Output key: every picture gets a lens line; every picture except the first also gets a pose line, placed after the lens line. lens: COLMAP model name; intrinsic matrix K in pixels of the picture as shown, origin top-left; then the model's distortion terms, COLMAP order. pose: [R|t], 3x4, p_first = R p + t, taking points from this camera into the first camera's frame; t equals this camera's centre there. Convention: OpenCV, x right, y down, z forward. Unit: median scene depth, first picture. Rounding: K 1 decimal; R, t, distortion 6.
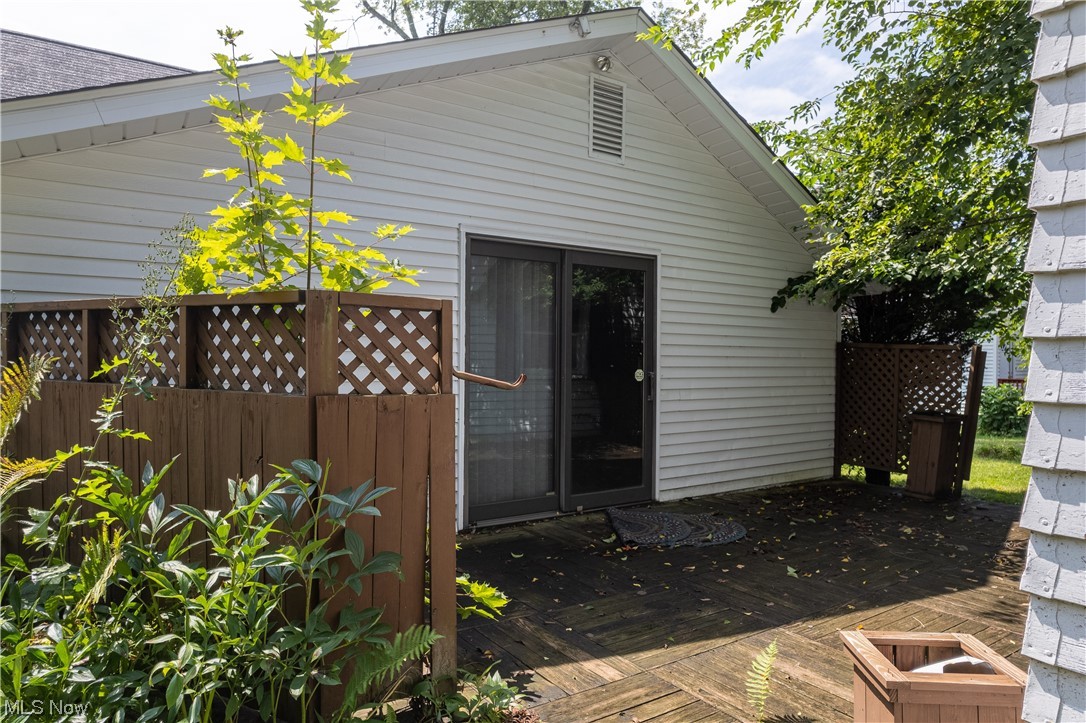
lens RADIAL K [[688.3, 0, 543.0], [0, 688.3, 361.5], [0, 0, 1]] dist [-0.005146, -0.001952]
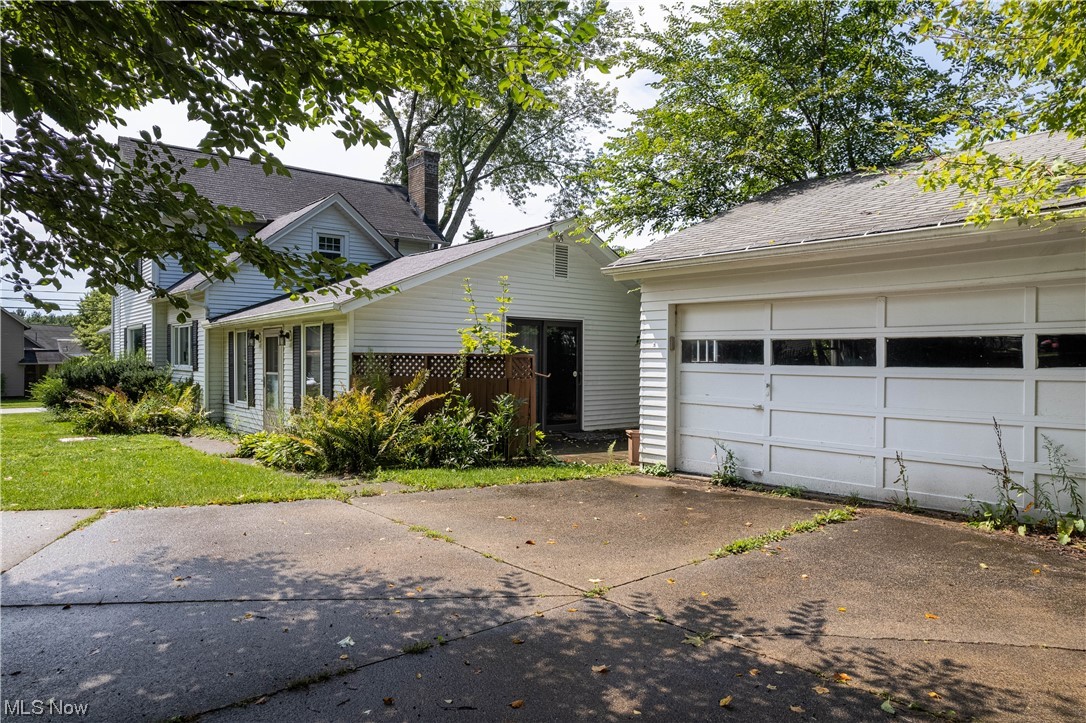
lens RADIAL K [[688.3, 0, 543.0], [0, 688.3, 361.5], [0, 0, 1]] dist [-0.005146, -0.001952]
pose [[0.993550, -0.000784, 0.113394, -0.212478], [0.000831, 1.000000, -0.000371, -0.019030], [-0.113393, 0.000463, 0.993550, -1.185530]]
